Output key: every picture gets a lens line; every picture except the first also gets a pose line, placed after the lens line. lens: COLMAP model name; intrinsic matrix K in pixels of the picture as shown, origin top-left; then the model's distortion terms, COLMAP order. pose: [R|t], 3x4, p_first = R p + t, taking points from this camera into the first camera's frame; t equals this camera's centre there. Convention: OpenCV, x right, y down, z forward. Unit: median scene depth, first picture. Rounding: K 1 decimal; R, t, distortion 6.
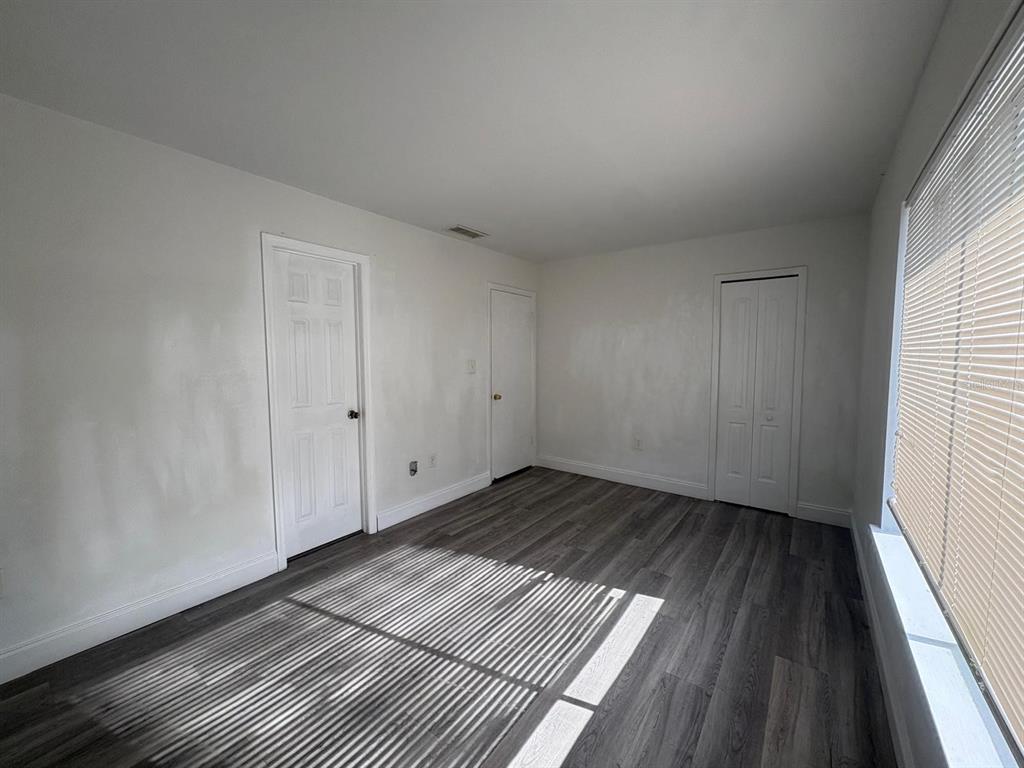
lens RADIAL K [[406.4, 0, 502.7], [0, 406.4, 385.2], [0, 0, 1]] dist [0.000624, 0.000091]
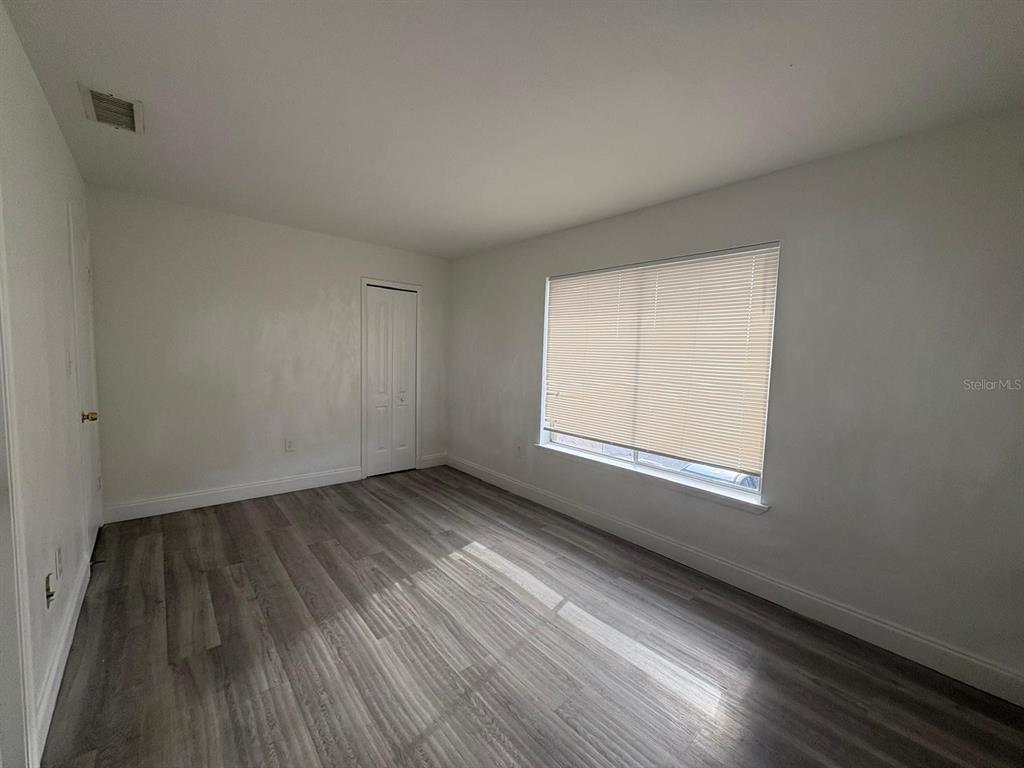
lens RADIAL K [[413.8, 0, 510.0], [0, 413.8, 383.4], [0, 0, 1]] dist [0.000231, 0.000166]
pose [[0.206174, -0.064577, 0.976382, -0.581257], [0.042448, 0.997471, 0.057008, -0.030726], [-0.977594, 0.029692, 0.208394, 0.418730]]
